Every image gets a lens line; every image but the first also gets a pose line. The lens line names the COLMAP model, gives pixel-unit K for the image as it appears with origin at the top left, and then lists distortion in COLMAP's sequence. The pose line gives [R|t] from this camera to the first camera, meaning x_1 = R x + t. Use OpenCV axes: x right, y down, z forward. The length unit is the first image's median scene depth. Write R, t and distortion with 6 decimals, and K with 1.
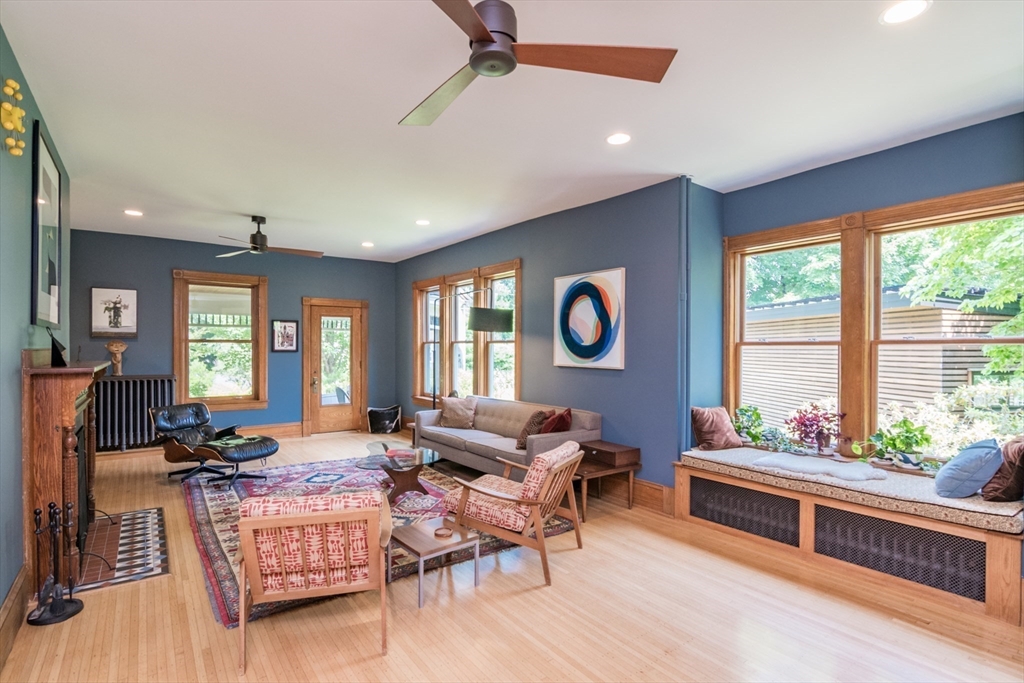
lens RADIAL K [[497.3, 0, 501.6], [0, 497.3, 348.9], [0, 0, 1]] dist [-0.000870, -0.002392]
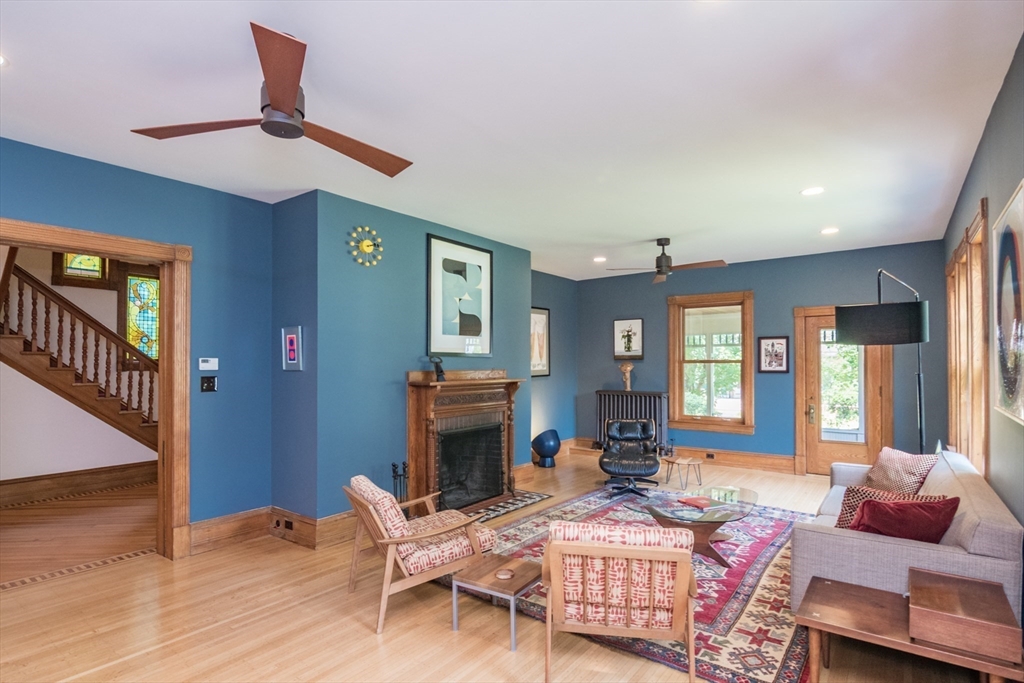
lens RADIAL K [[520.3, 0, 496.3], [0, 520.3, 357.0], [0, 0, 1]] dist [-0.014354, -0.000501]
pose [[0.286507, -0.015819, -0.957948, 0.418587], [-0.001032, 0.999858, -0.016820, -0.008340], [0.958078, 0.005807, 0.286450, 0.373564]]
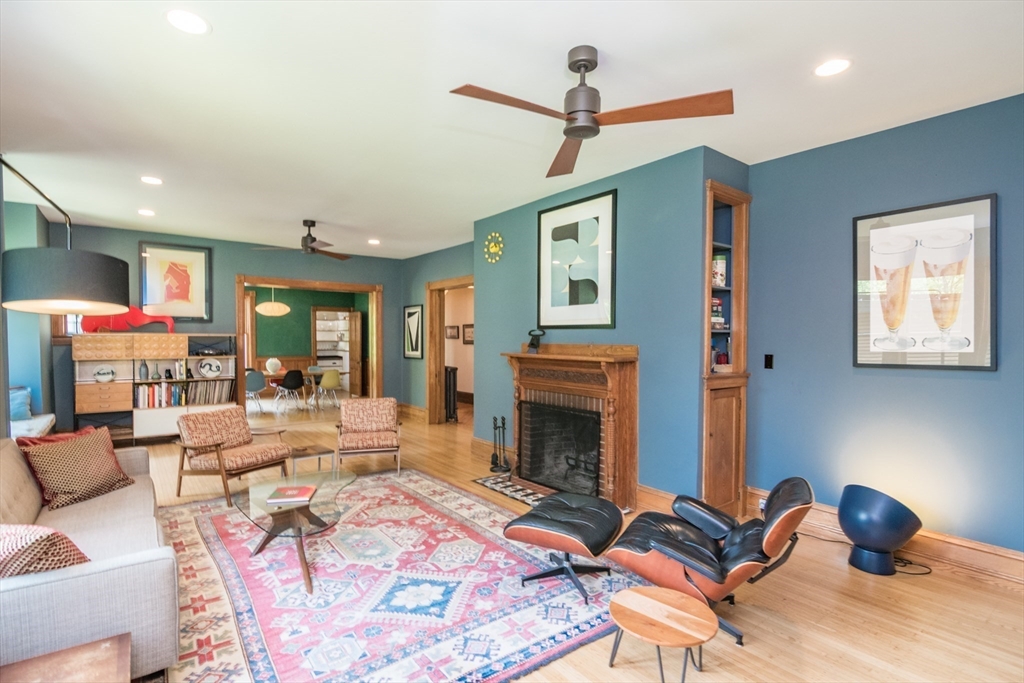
lens RADIAL K [[497.3, 0, 518.8], [0, 497.3, 343.1], [0, 0, 1]] dist [-0.000870, -0.002392]
pose [[-0.998723, -0.006400, -0.050121, -0.408509], [-0.007238, 0.999837, 0.016557, -0.013855], [0.050006, 0.016899, -0.998606, 1.439079]]
